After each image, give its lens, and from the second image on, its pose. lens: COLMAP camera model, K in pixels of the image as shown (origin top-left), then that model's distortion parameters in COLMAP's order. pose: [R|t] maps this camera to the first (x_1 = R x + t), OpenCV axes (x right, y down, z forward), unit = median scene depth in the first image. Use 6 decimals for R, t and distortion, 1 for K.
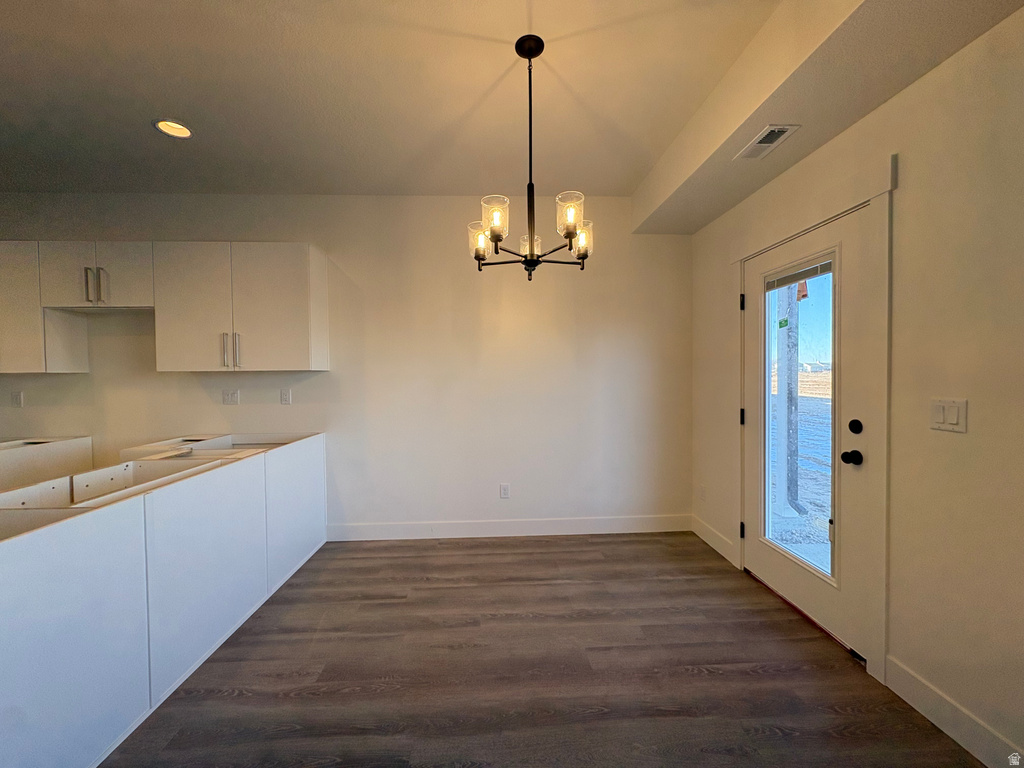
lens RADIAL K [[405.5, 0, 514.4], [0, 405.5, 382.3], [0, 0, 1]] dist [-0.003912, 0.001027]
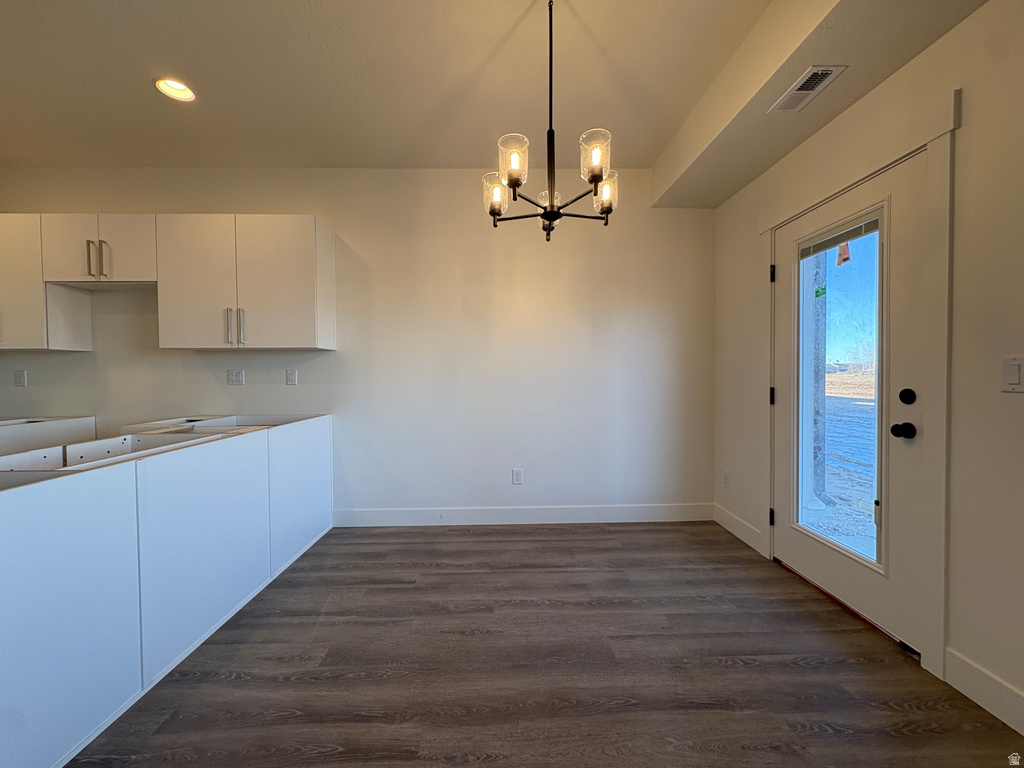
lens RADIAL K [[405.5, 0, 513.6], [0, 405.5, 383.2], [0, 0, 1]] dist [-0.003912, 0.001027]
pose [[0.999766, 0.003190, -0.021384, -0.020103], [-0.003184, 0.999995, 0.000332, 0.075666], [0.021385, -0.000263, 0.999771, 0.067660]]
